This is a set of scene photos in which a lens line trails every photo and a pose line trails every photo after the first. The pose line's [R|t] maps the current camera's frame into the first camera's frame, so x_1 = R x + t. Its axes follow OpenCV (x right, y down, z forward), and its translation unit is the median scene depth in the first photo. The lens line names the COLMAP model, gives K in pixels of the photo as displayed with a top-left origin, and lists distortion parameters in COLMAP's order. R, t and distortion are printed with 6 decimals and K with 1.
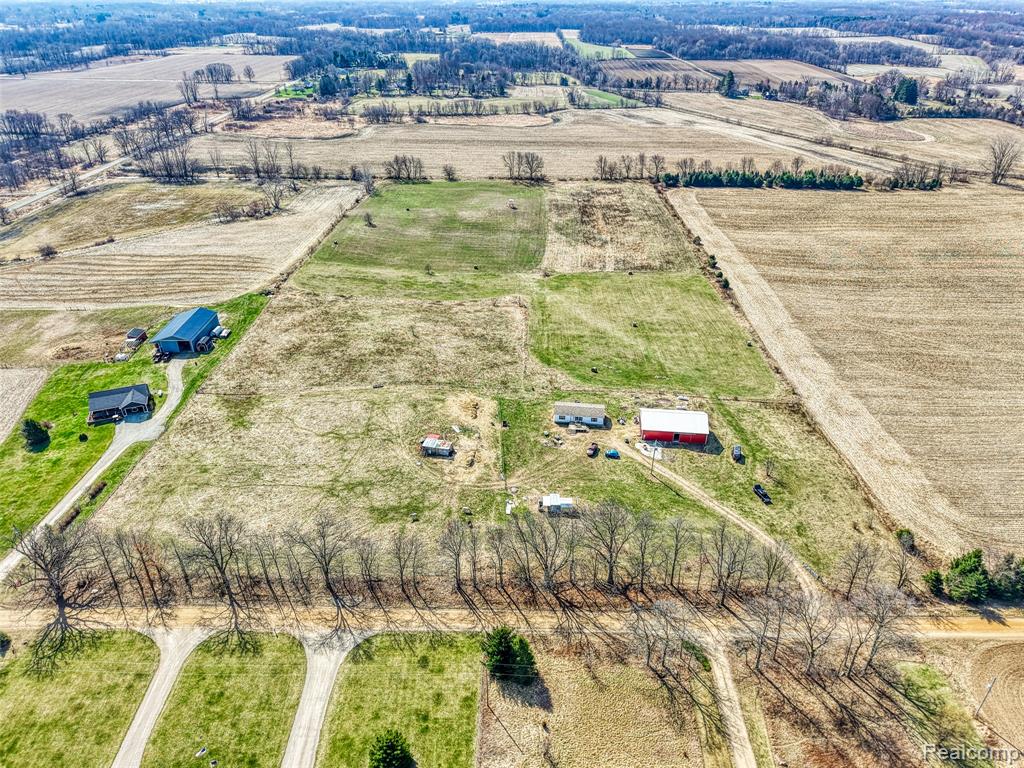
lens RADIAL K [[681.4, 0, 508.5], [0, 681.4, 380.6], [0, 0, 1]] dist [0.047368, -0.054915]
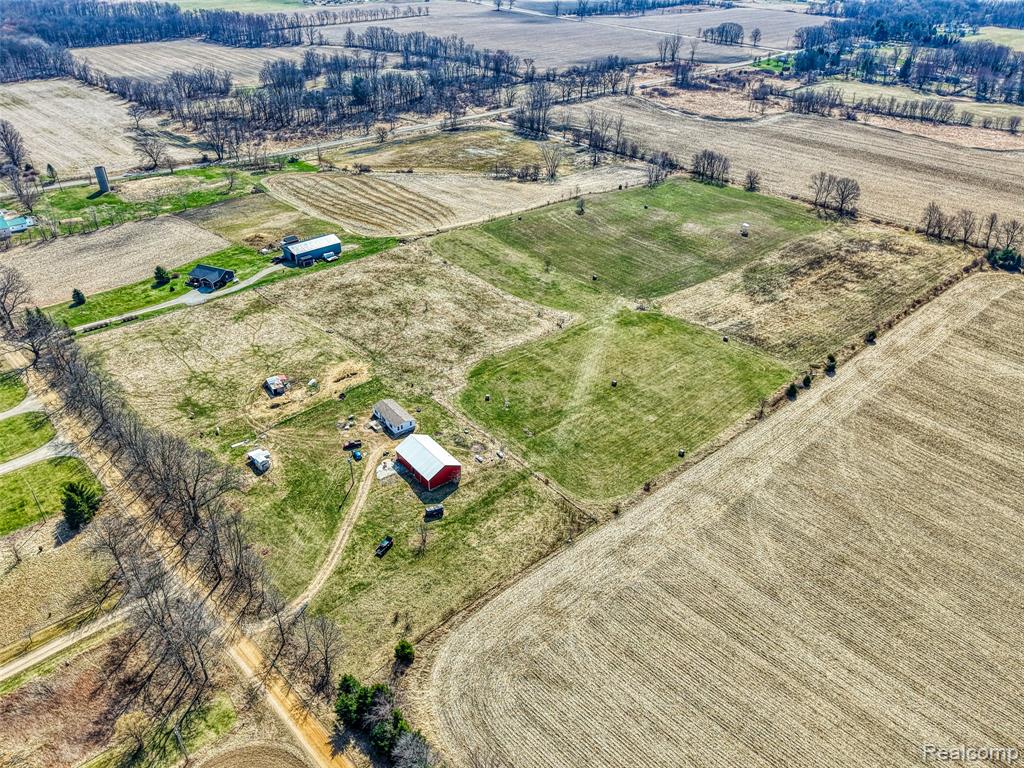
lens RADIAL K [[747.0, 0, 512.0], [0, 747.0, 384.0], [0, 0, 1]] dist [0.071481, -0.114336]
pose [[0.693518, 0.387022, -0.607657, 0.746206], [-0.369396, 0.915168, 0.161288, -0.205765], [0.618531, 0.112610, 0.777650, 0.167593]]
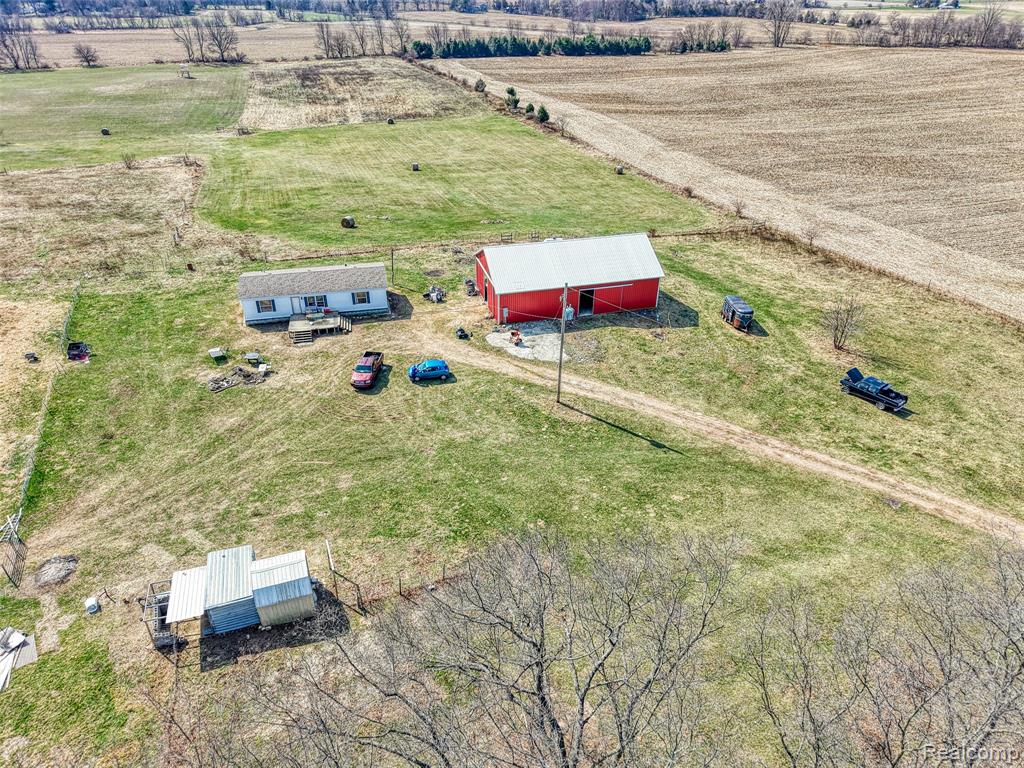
lens RADIAL K [[685.8, 0, 508.8], [0, 685.8, 378.8], [0, 0, 1]] dist [0.012471, -0.006086]
pose [[0.935706, -0.177723, 0.304745, 0.065251], [0.174528, 0.983921, 0.037929, 0.079190], [-0.306586, 0.017696, 0.951679, 0.507805]]
